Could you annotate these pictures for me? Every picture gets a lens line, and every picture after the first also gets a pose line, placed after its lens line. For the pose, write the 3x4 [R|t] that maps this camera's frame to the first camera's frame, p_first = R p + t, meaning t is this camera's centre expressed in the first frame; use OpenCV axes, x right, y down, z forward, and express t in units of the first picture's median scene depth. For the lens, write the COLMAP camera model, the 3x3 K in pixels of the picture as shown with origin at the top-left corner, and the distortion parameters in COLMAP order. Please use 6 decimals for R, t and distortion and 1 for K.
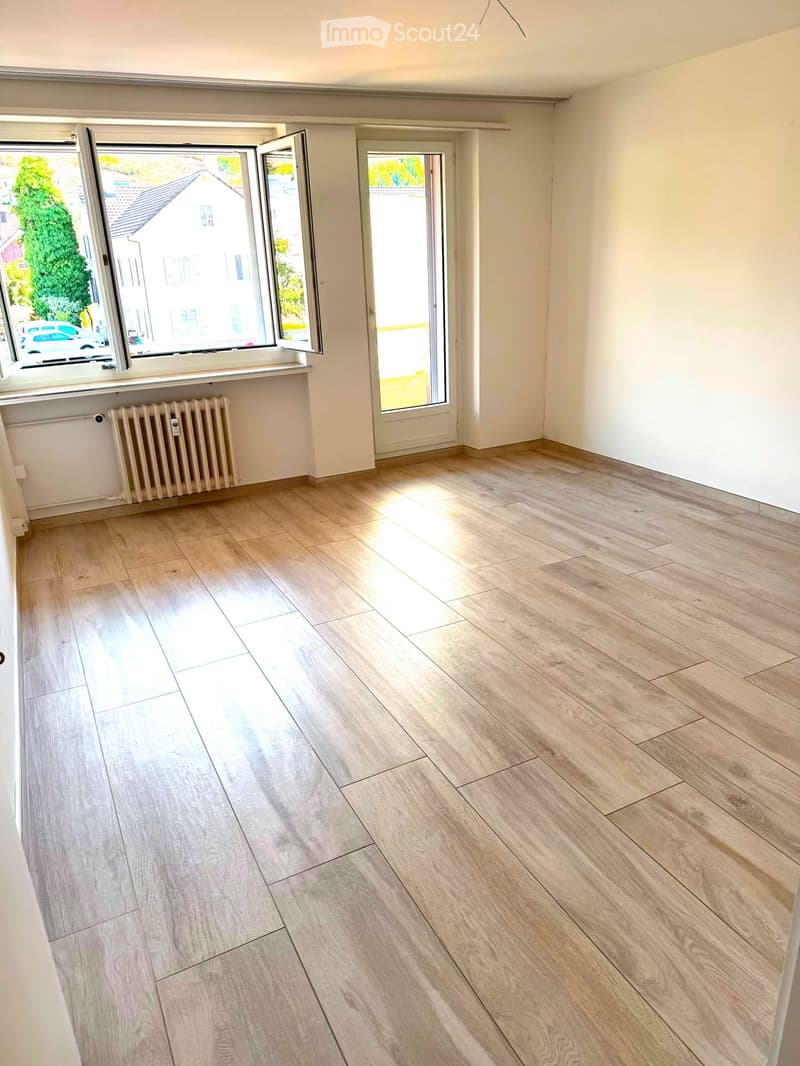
lens RADIAL K [[750.2, 0, 400.0], [0, 750.2, 533.0], [0, 0, 1]] dist [-0.003577, -0.000652]
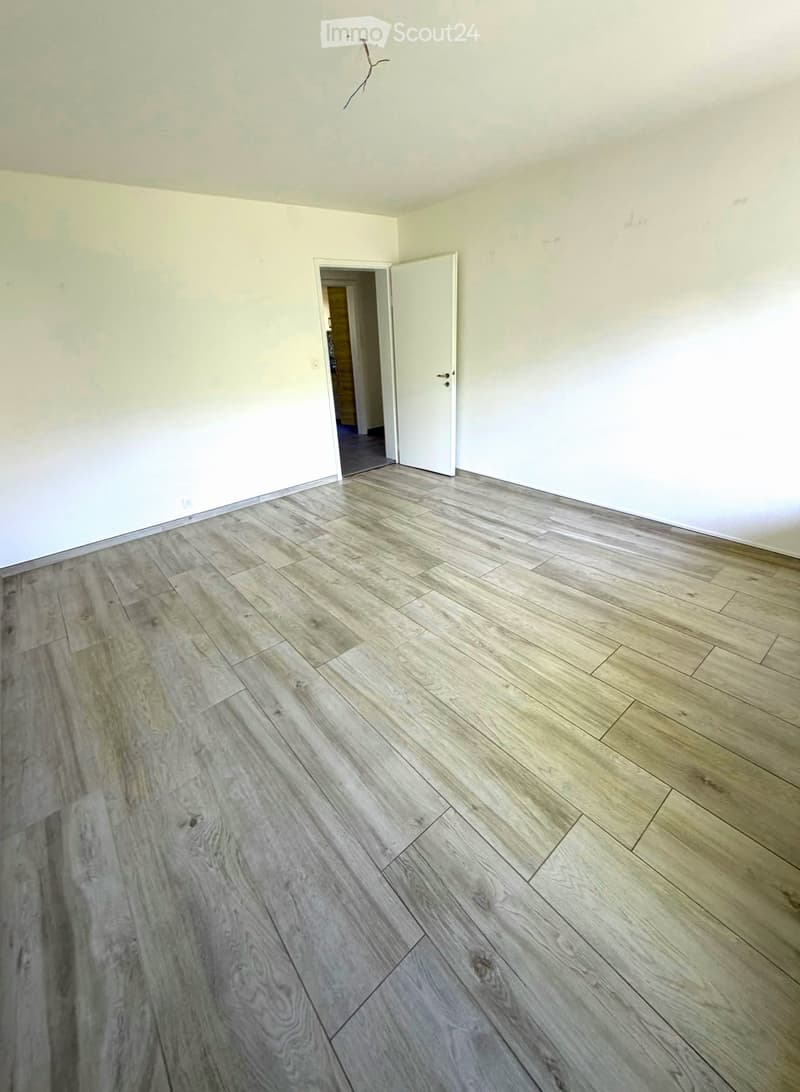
lens RADIAL K [[431.3, 0, 400.0], [0, 431.3, 546.0], [0, 0, 1]] dist [0.000148, -0.000007]
pose [[-0.967613, 0.202153, -0.151190, 0.167894], [0.025882, 0.675214, 0.737168, -0.414453], [0.251106, 0.709381, -0.658578, 1.110012]]
